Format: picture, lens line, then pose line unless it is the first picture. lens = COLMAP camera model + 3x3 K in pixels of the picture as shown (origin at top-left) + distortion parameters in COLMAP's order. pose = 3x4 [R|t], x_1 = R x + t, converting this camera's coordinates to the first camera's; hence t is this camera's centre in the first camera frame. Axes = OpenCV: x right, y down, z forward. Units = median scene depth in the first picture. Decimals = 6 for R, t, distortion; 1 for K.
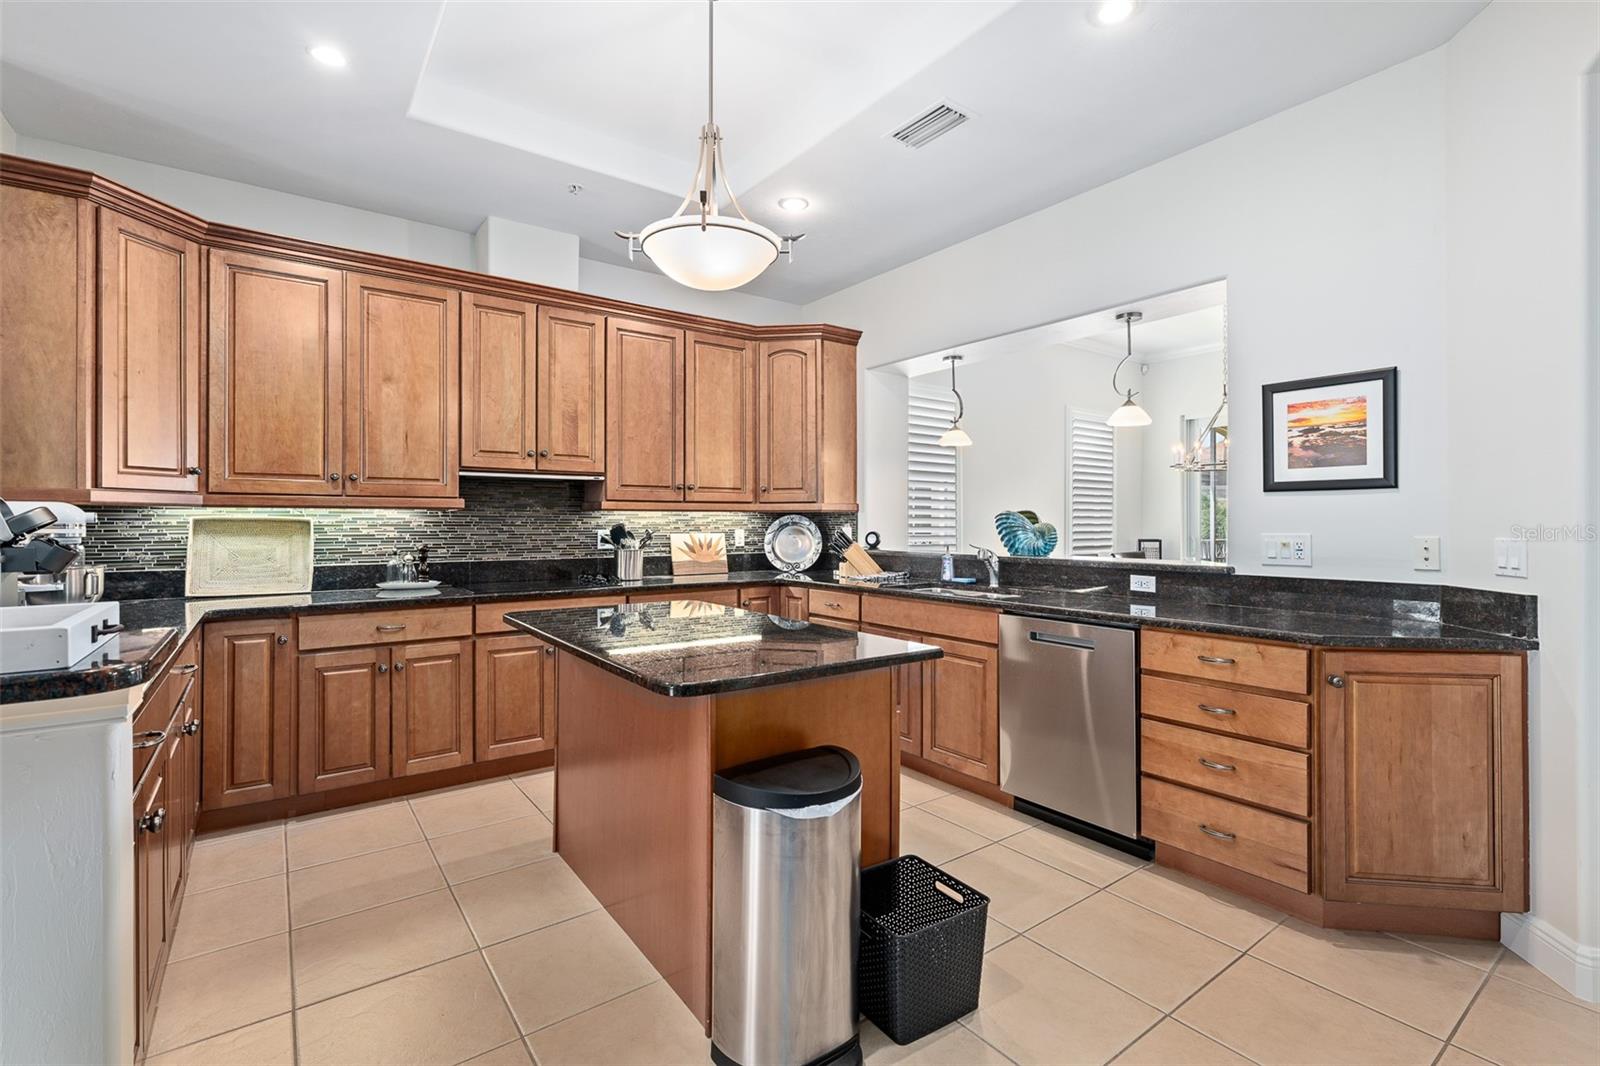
lens RADIAL K [[724.8, 0, 802.7], [0, 724.8, 519.1], [0, 0, 1]] dist [-0.001409, 0.000333]
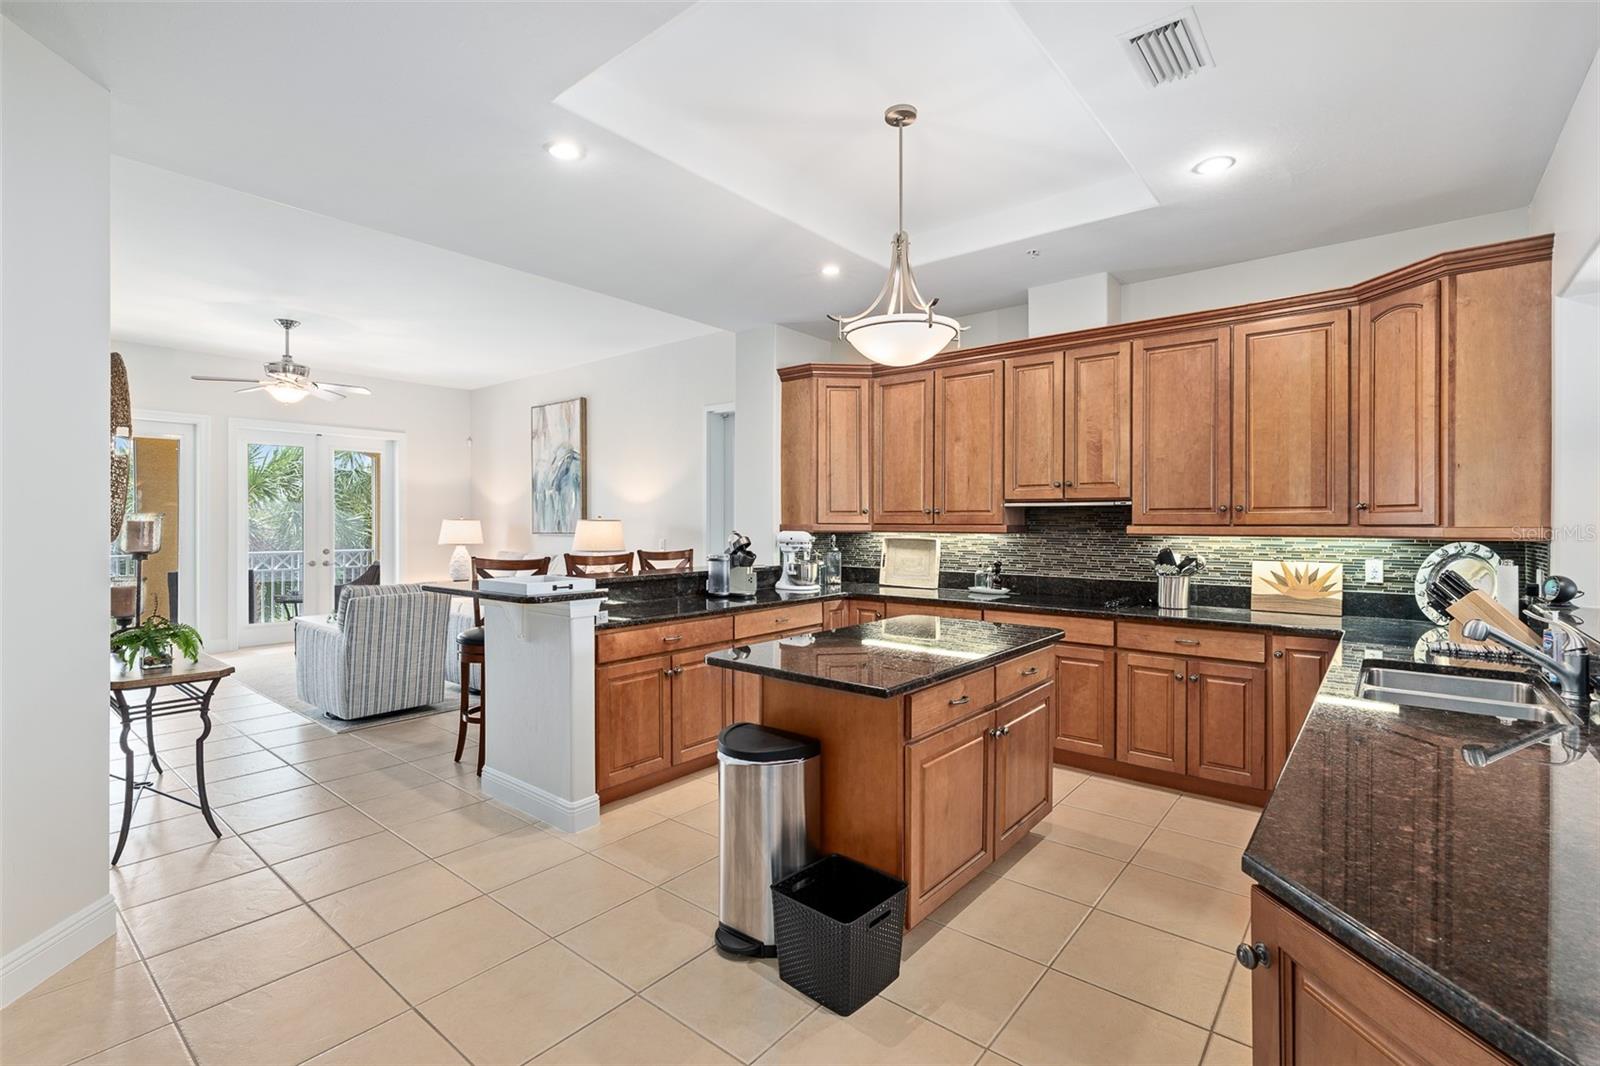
lens RADIAL K [[724.8, 0, 800.8], [0, 724.8, 527.5], [0, 0, 1]] dist [-0.001409, 0.000333]
pose [[0.248538, 0.004582, -0.968611, 0.612914], [-0.000966, 0.999989, 0.004483, -0.027251], [0.968622, -0.000179, 0.248539, 0.322961]]
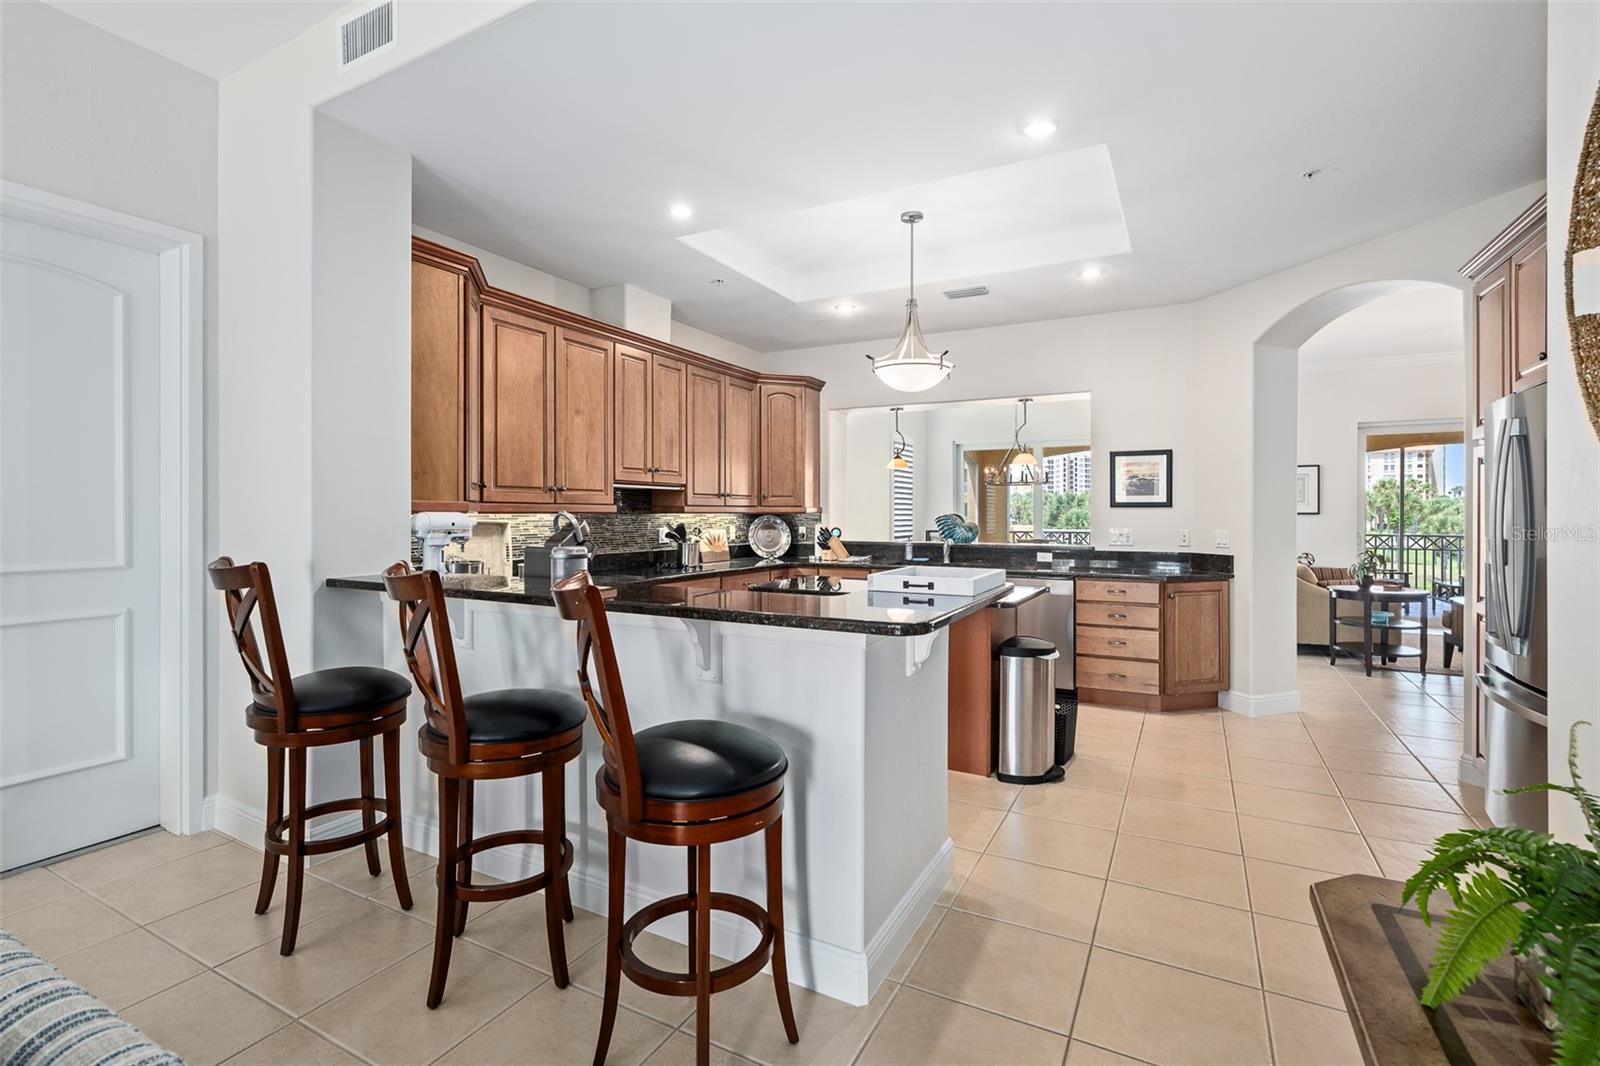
lens RADIAL K [[724.8, 0, 806.2], [0, 724.8, 517.2], [0, 0, 1]] dist [-0.001409, 0.000333]
pose [[0.902152, -0.001102, 0.431417, -0.670070], [-0.003540, 0.999944, 0.009958, -0.019691], [-0.431404, -0.010511, 0.902098, -0.281245]]
